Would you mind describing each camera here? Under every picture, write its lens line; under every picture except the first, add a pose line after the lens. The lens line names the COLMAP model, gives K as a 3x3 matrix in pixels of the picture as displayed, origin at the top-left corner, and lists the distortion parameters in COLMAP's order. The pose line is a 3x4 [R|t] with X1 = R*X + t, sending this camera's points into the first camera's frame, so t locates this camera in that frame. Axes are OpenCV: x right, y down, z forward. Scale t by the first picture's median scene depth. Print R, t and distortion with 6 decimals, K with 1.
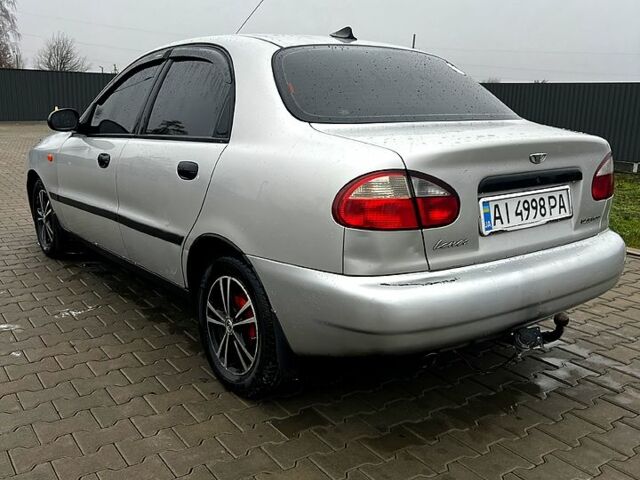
lens RADIAL K [[676.9, 0, 303.2], [0, 676.9, 239.9], [0, 0, 1]] dist [0.197501, -0.413196]
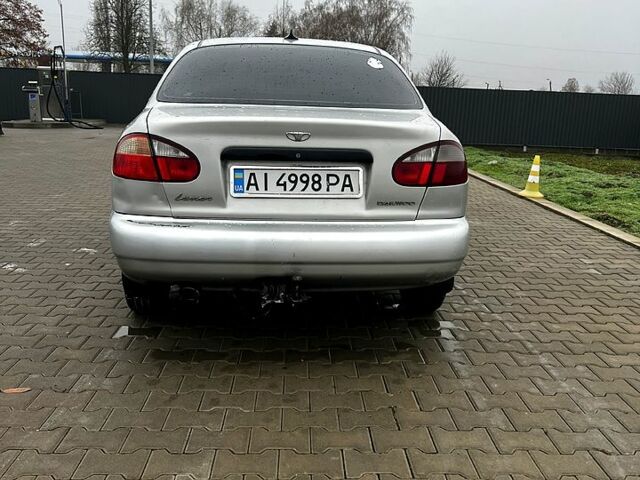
lens RADIAL K [[676.9, 0, 303.2], [0, 676.9, 239.9], [0, 0, 1]] dist [0.197501, -0.413196]
pose [[0.823981, 0.121992, -0.553329, 0.973023], [-0.135953, 0.990587, 0.015942, 0.030841], [0.550066, 0.062091, 0.832810, 0.079359]]
